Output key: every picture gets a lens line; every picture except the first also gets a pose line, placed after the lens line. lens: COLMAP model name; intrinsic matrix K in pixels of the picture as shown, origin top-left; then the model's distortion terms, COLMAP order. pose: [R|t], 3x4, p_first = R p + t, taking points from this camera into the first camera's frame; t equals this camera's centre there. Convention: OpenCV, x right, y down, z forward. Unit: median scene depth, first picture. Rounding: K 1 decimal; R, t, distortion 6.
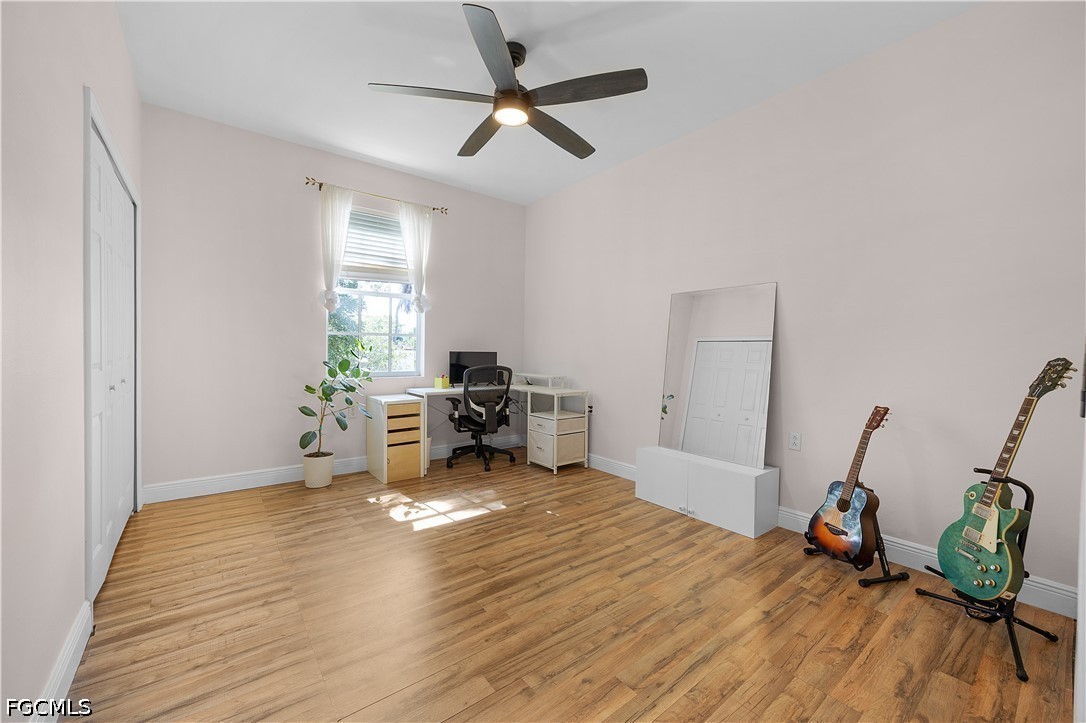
lens RADIAL K [[426.2, 0, 546.5], [0, 426.2, 347.1], [0, 0, 1]] dist [-0.002246, -0.000083]
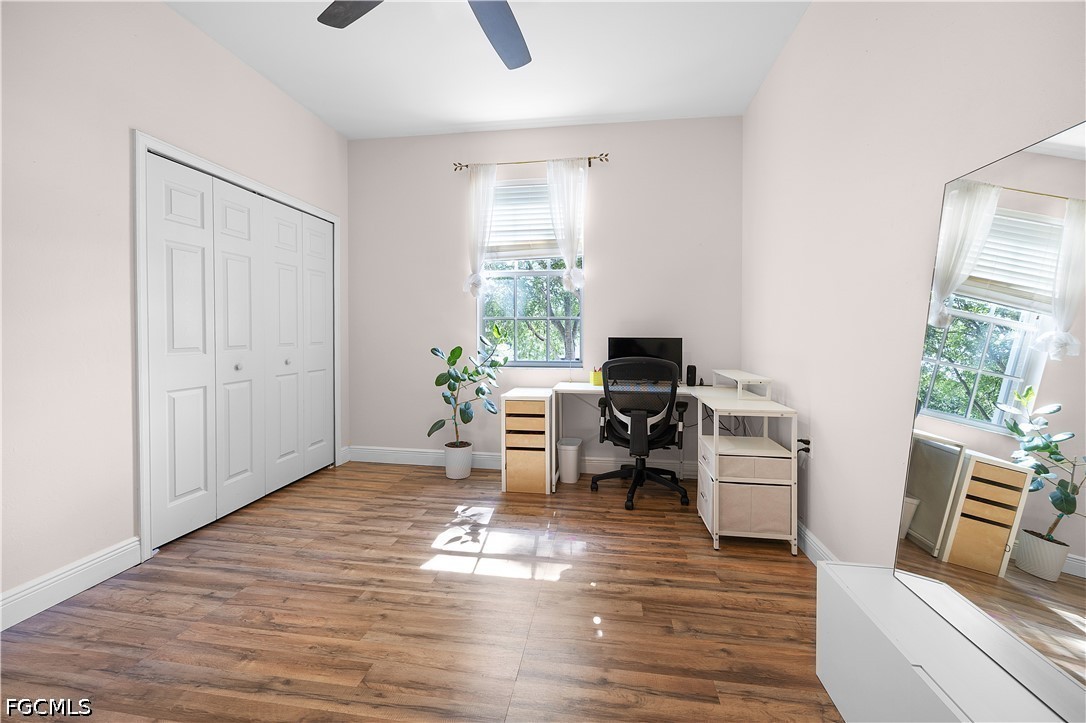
lens RADIAL K [[430.6, 0, 544.8], [0, 430.6, 333.9], [0, 0, 1]] dist [-0.001464, -0.000189]
pose [[0.688771, -0.012870, -0.724865, 0.309027], [0.009614, 0.999917, -0.008618, 0.010930], [0.724916, -0.001033, 0.688837, 0.461692]]
